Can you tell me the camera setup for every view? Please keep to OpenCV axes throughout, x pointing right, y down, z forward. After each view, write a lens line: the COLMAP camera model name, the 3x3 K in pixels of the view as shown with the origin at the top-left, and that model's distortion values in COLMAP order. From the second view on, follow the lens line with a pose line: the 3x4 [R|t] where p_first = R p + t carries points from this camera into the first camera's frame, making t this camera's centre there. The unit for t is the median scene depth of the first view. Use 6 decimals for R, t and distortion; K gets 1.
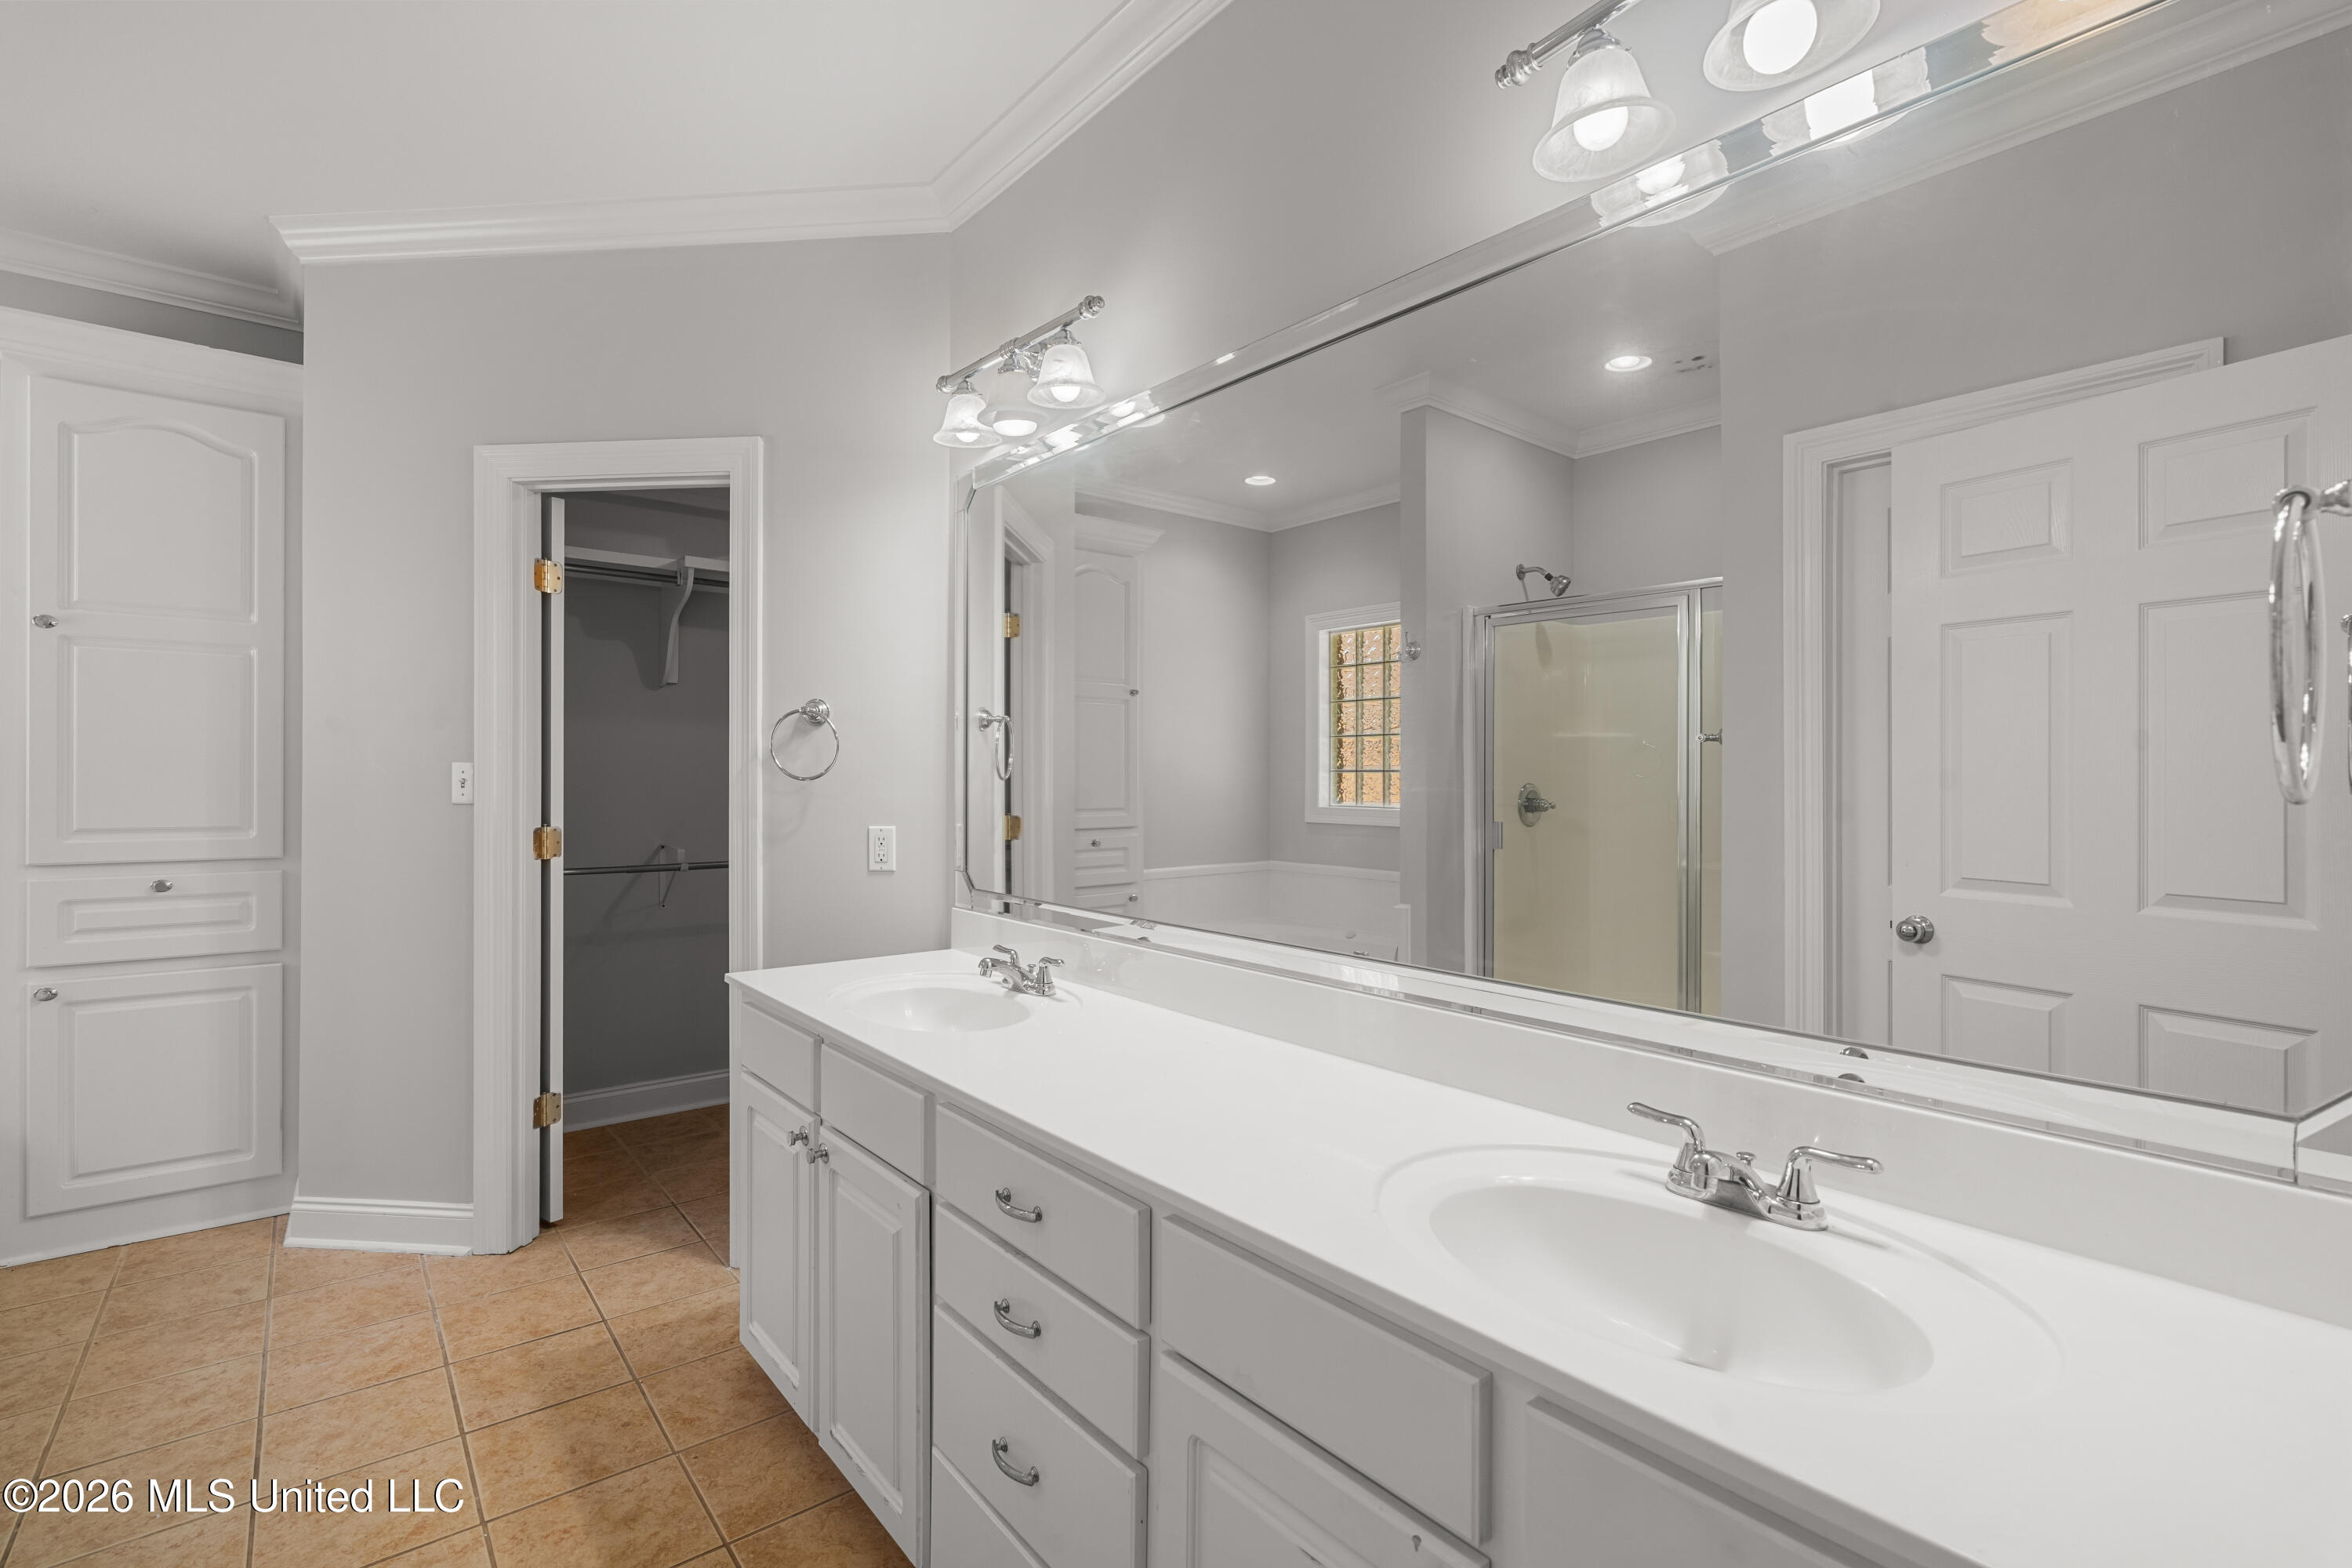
lens RADIAL K [[1065.7, 0, 1166.4], [0, 1065.7, 779.7], [0, 0, 1]] dist [-0.004563, 0.001476]
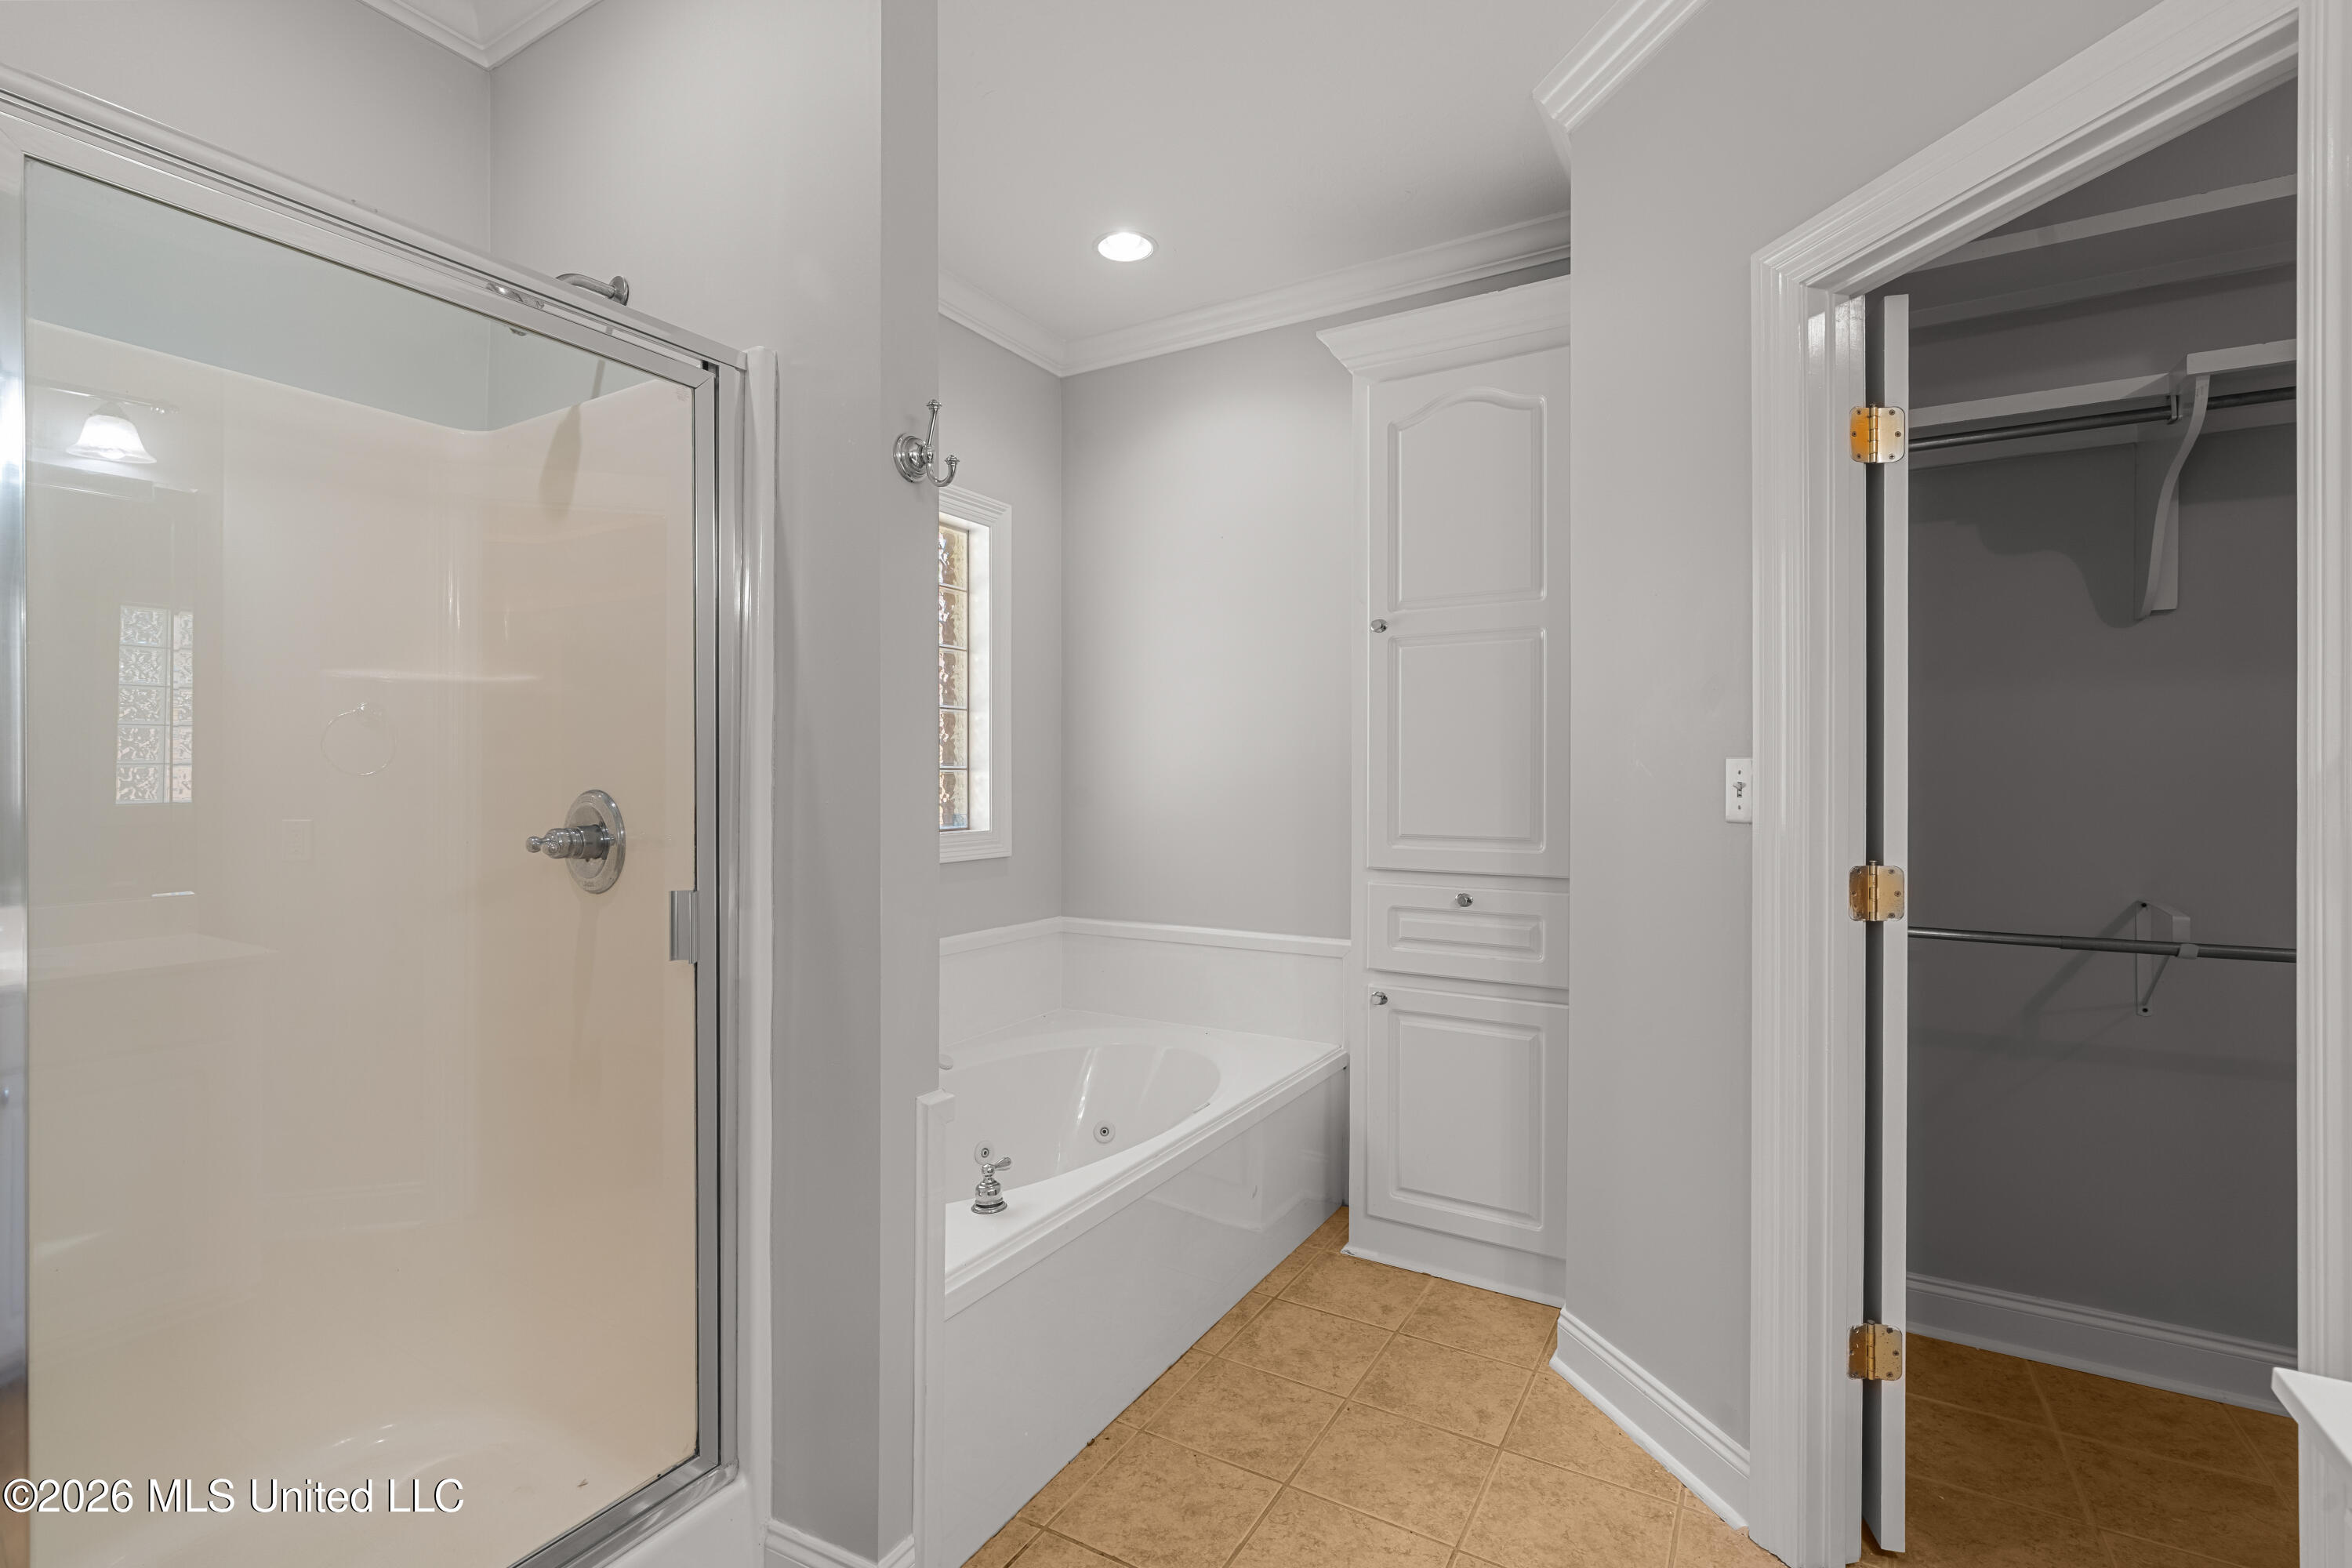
lens RADIAL K [[1065.7, 0, 1166.4], [0, 1065.7, 779.7], [0, 0, 1]] dist [-0.004563, 0.001476]
pose [[0.348547, -0.002381, -0.937288, -0.173783], [-0.001938, 0.999993, -0.003261, -0.000021], [0.937289, 0.002953, 0.348540, 0.437774]]
